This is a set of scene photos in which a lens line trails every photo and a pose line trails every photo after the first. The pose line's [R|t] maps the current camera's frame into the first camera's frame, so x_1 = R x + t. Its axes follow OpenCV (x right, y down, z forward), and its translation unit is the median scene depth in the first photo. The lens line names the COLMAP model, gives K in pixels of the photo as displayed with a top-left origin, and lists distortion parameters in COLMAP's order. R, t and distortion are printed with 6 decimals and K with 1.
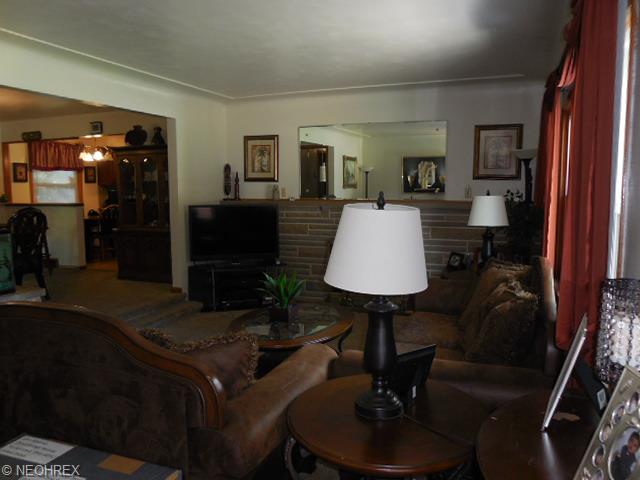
lens RADIAL K [[496.0, 0, 320.0], [0, 496.0, 240.0], [0, 0, 1]] dist [-0.091161, 0.076728]
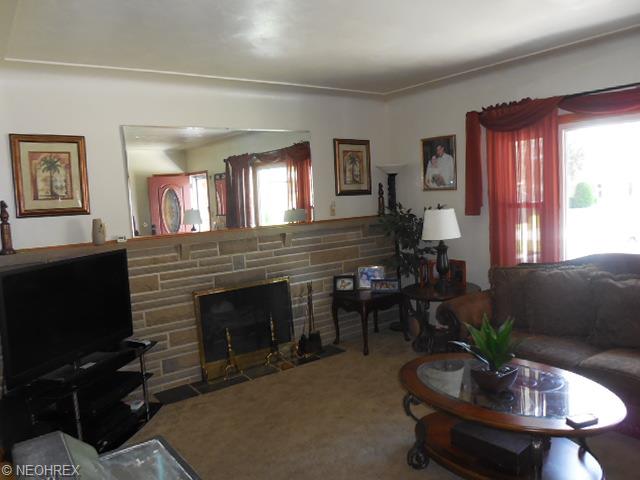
lens RADIAL K [[496.0, 0, 320.0], [0, 496.0, 240.0], [0, 0, 1]] dist [-0.091161, 0.076728]
pose [[0.531189, -0.103717, 0.840881, -0.431752], [0.146158, 0.988817, 0.029635, -0.061571], [-0.834551, 0.107159, 0.540408, 0.441101]]
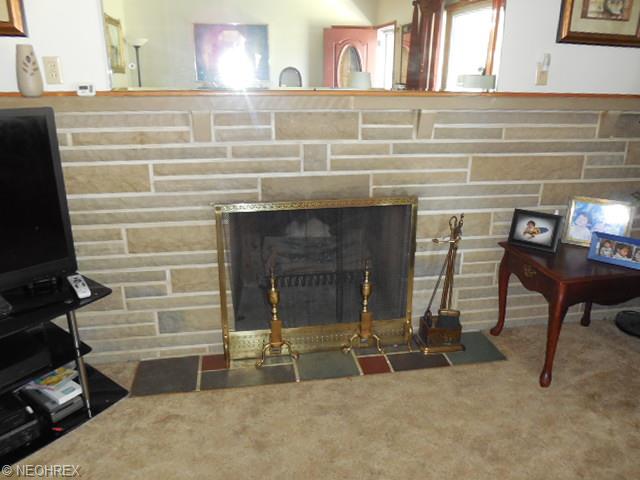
lens RADIAL K [[496.0, 0, 320.0], [0, 496.0, 240.0], [0, 0, 1]] dist [-0.091161, 0.076728]
pose [[0.852159, -0.155729, 0.499574, -0.098854], [0.046944, 0.973592, 0.223416, -0.048433], [-0.521173, -0.166934, 0.836966, 0.603888]]
